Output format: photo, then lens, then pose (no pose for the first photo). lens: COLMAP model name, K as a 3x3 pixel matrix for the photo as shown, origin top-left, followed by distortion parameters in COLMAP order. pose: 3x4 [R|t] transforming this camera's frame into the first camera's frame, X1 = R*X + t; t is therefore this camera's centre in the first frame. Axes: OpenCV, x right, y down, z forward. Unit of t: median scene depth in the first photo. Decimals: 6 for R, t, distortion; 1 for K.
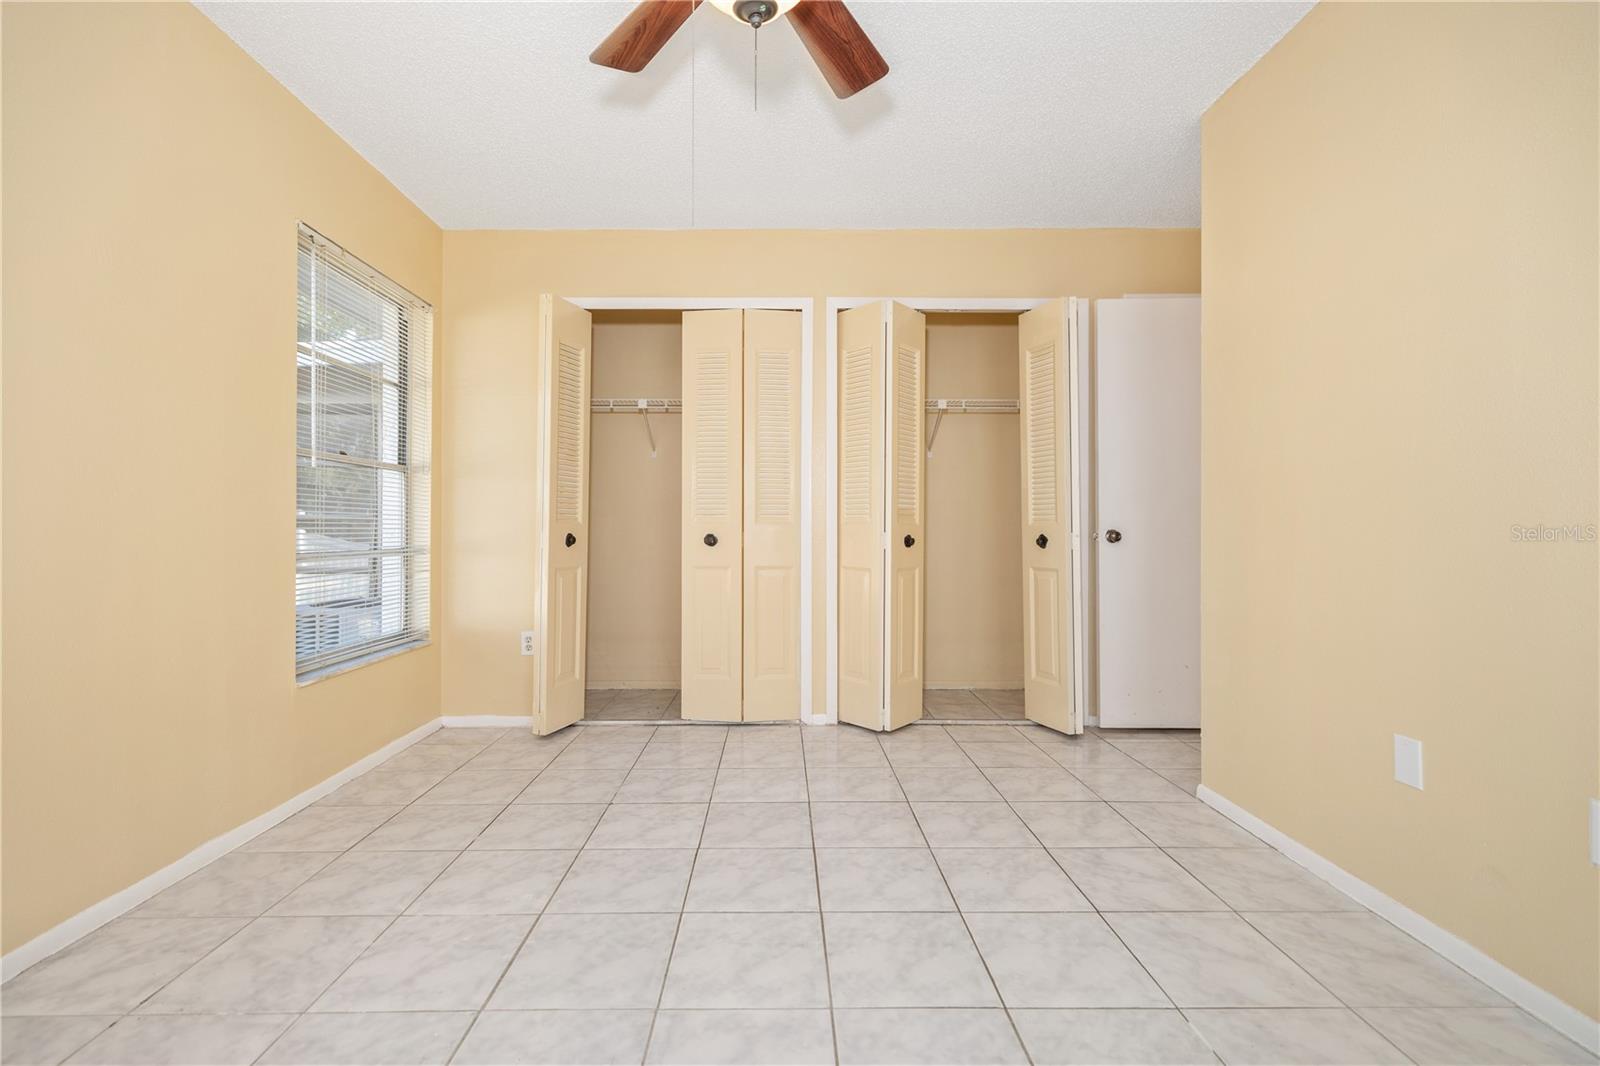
lens RADIAL K [[696.5, 0, 794.3], [0, 696.5, 517.6], [0, 0, 1]] dist [0.010398, -0.000269]
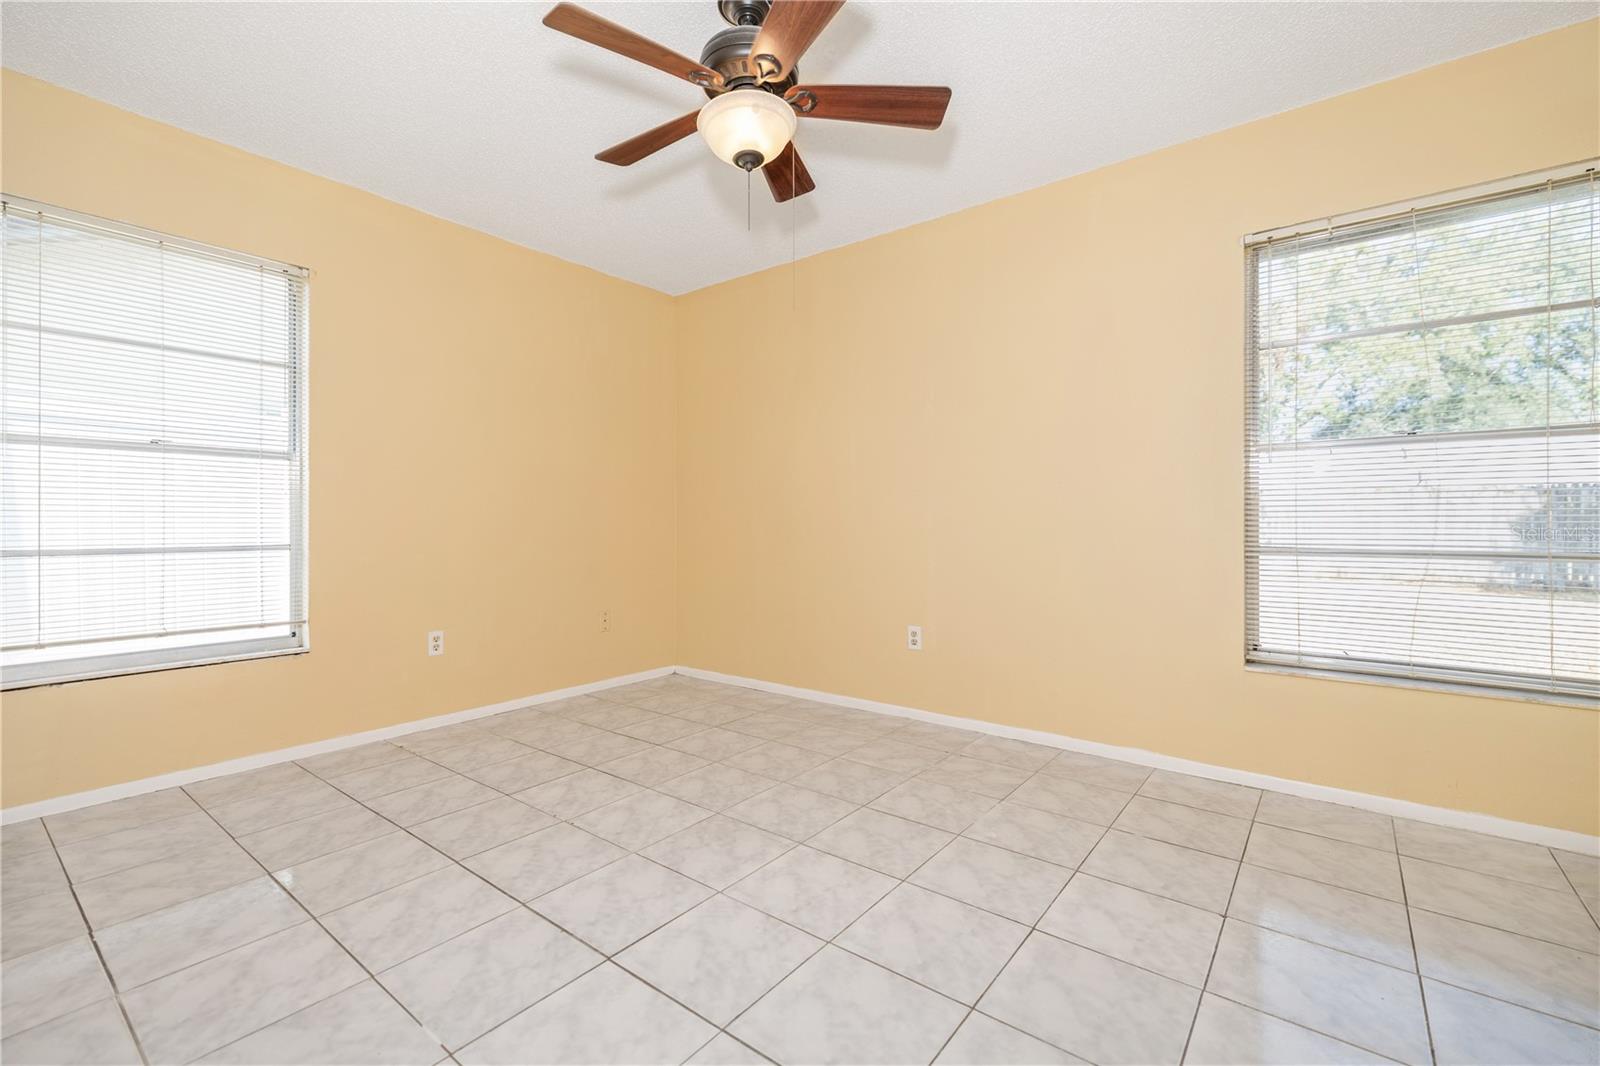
lens RADIAL K [[696.5, 0, 799.7], [0, 696.5, 527.7], [0, 0, 1]] dist [0.010398, -0.000269]
pose [[-0.637914, -0.000429, -0.770108, 0.801770], [0.016684, 0.999757, -0.014378, 0.030373], [0.769927, -0.022020, -0.637752, 1.627465]]
